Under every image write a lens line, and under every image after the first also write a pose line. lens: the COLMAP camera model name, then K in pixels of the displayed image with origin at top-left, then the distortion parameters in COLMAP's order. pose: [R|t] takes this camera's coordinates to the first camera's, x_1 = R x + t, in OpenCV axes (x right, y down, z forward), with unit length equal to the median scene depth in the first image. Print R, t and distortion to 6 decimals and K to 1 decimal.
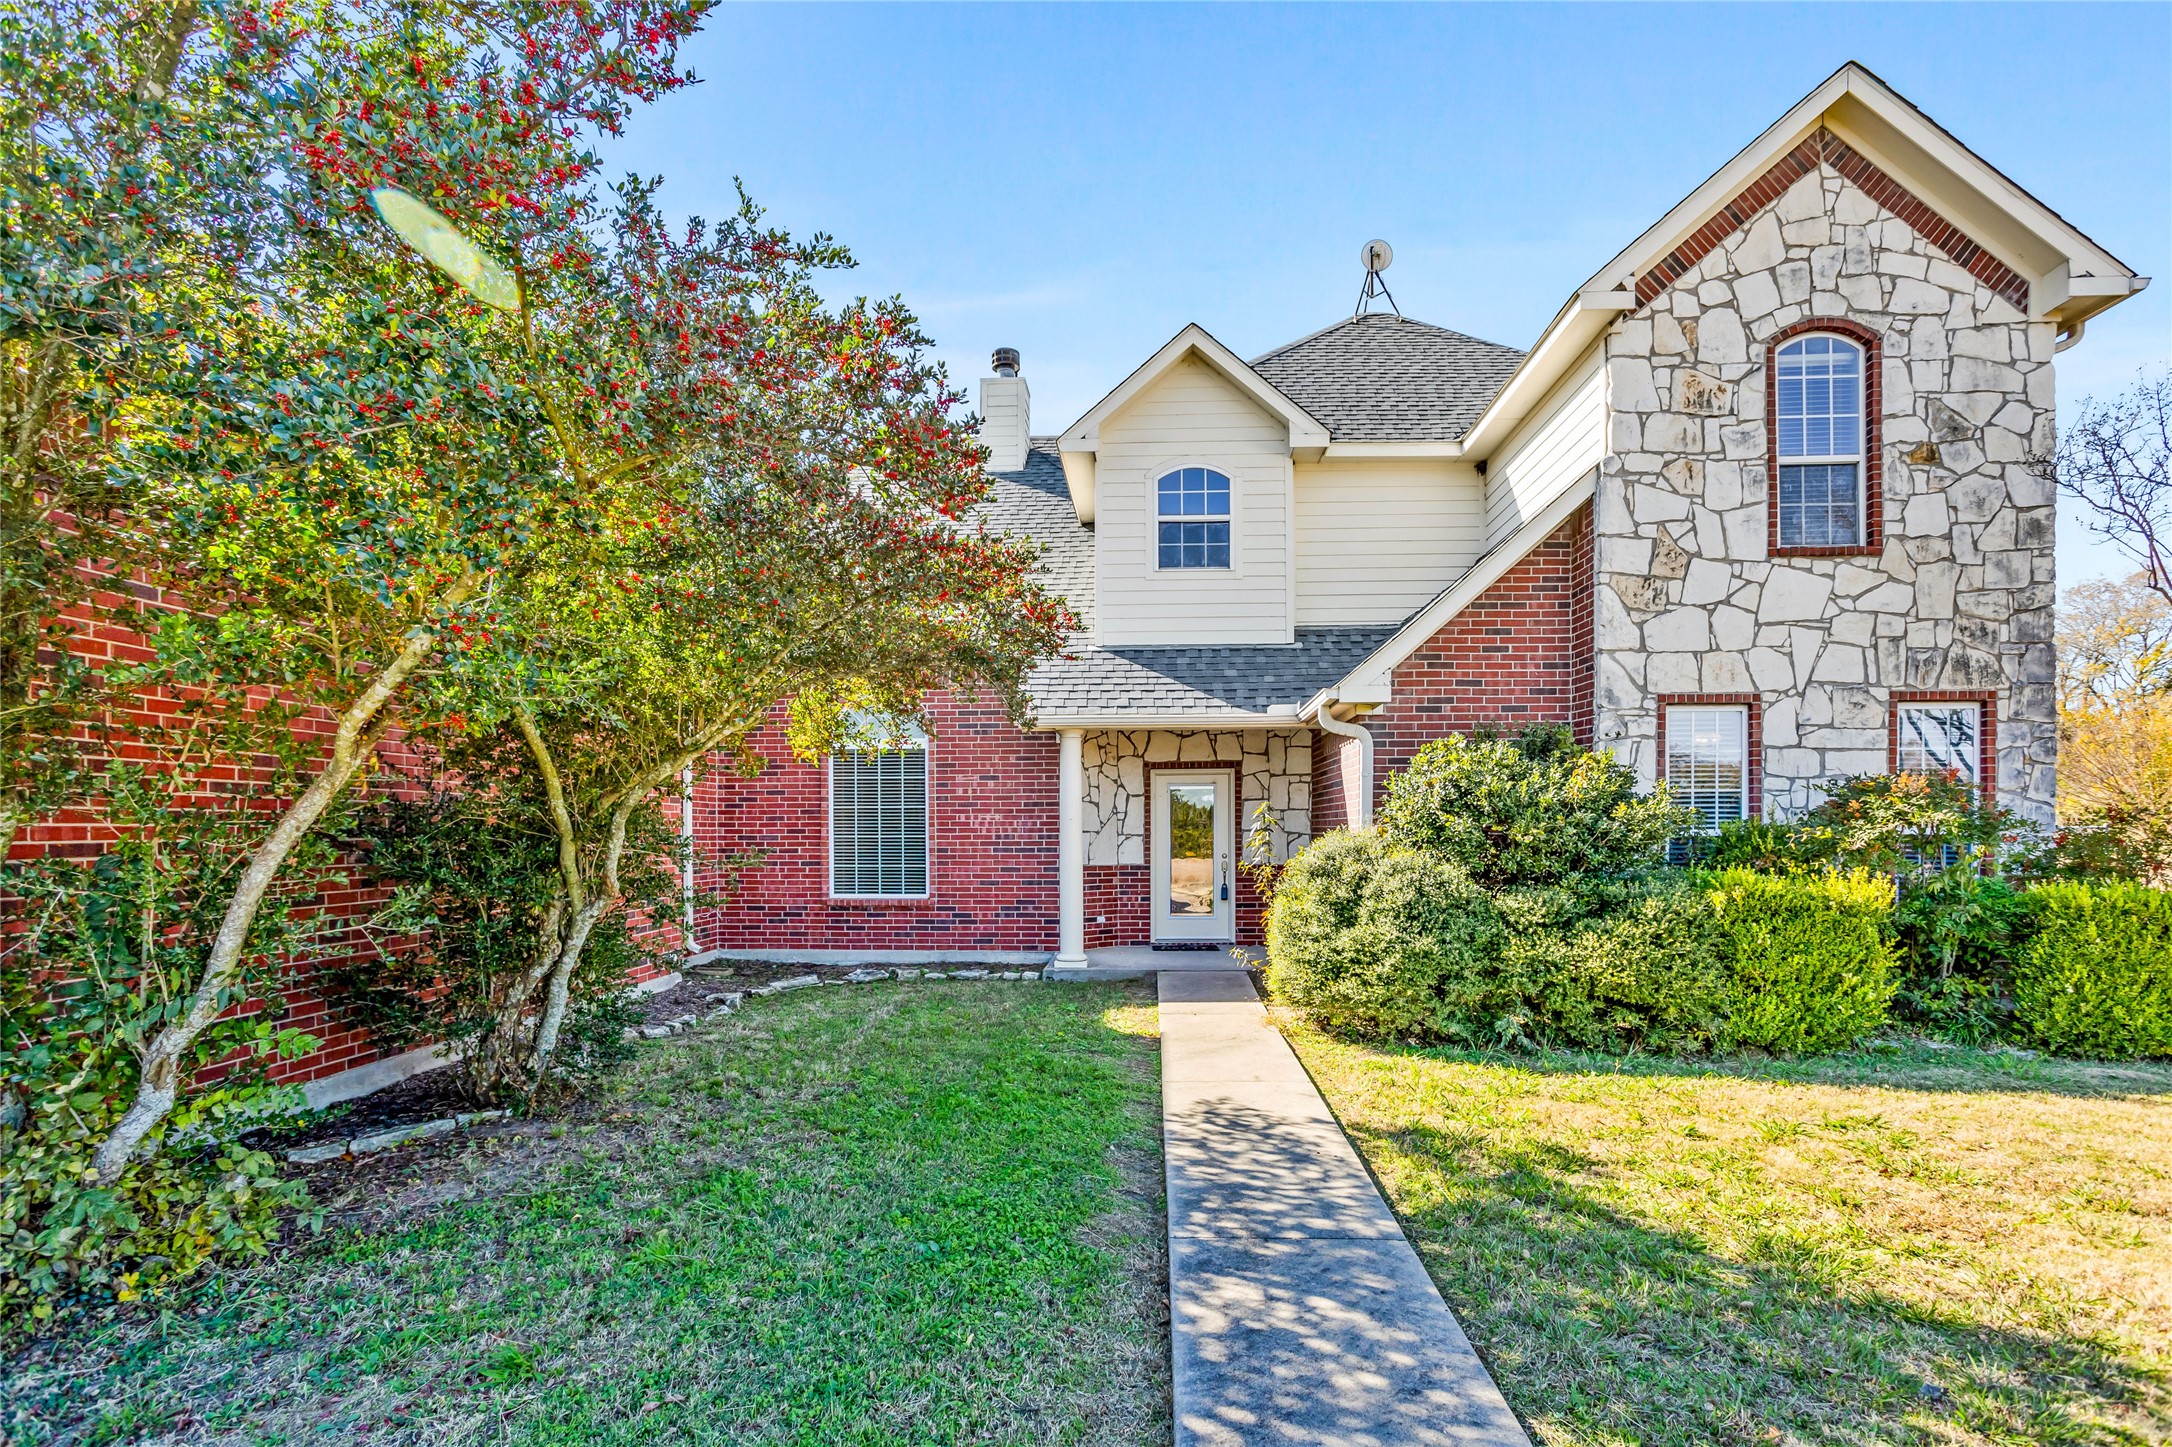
lens RADIAL K [[1044.4, 0, 1087.9], [0, 1044.4, 815.1], [0, 0, 1]] dist [-0.000265, 0.000574]
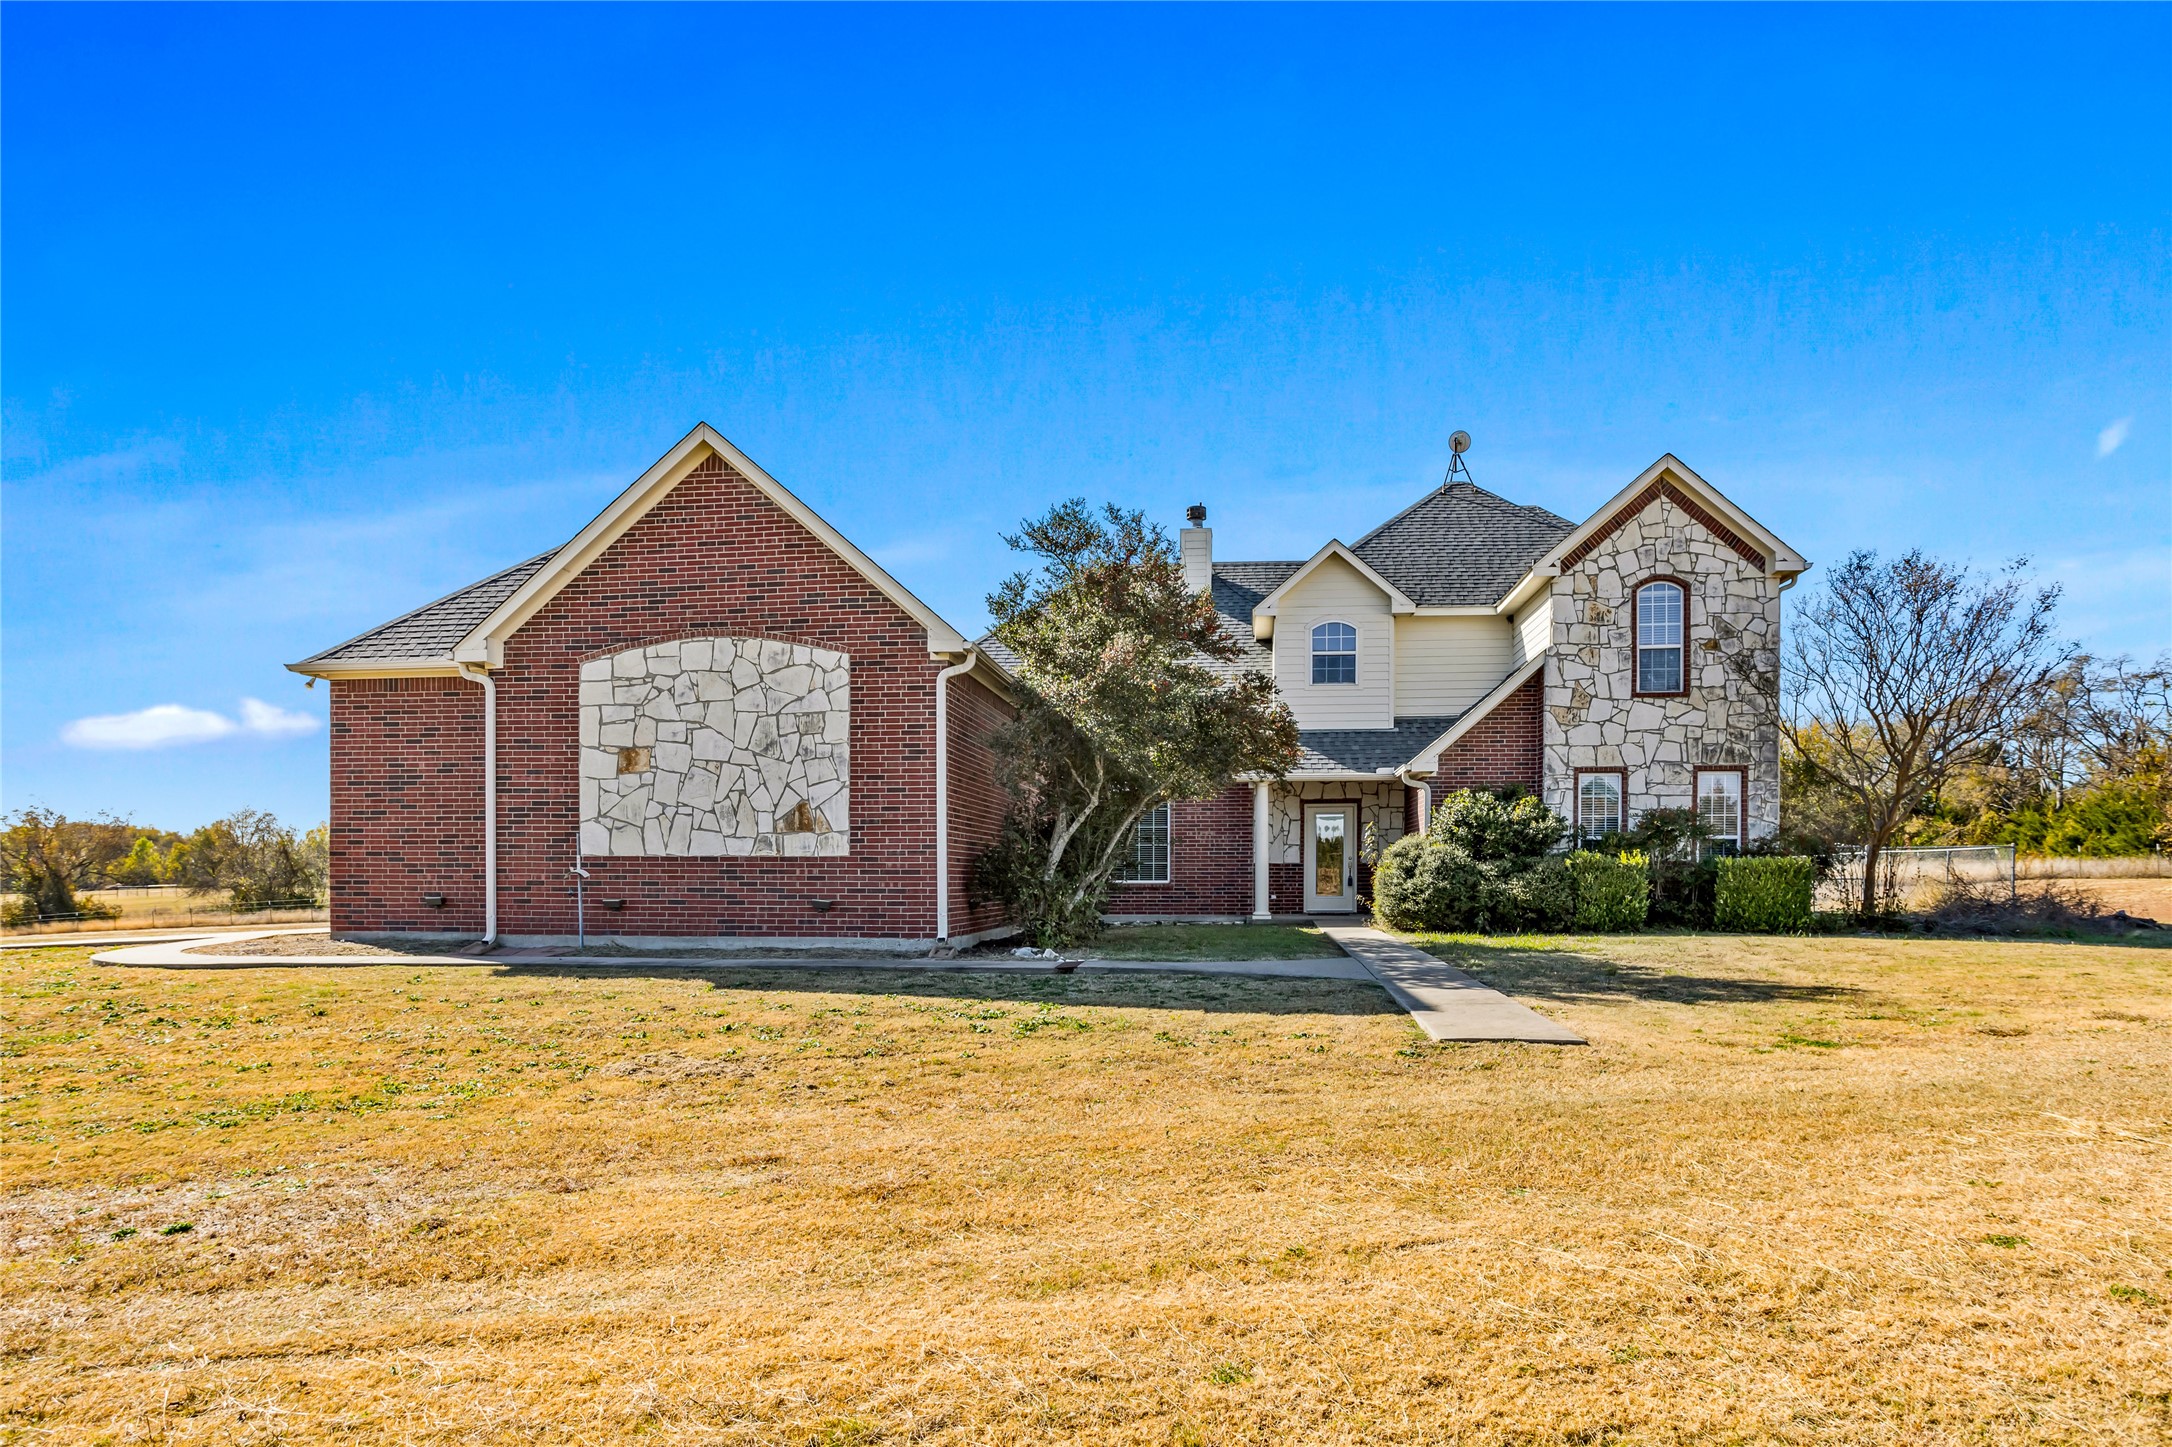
lens RADIAL K [[1489.6, 0, 1087.2], [0, 1489.6, 917.7], [0, 0, 1]] dist [-0.016268, -0.001504]
pose [[0.999397, 0.002231, -0.034648, -0.274301], [-0.000884, 0.999245, 0.038841, 0.059491], [0.034709, -0.038787, 0.998645, -1.840549]]
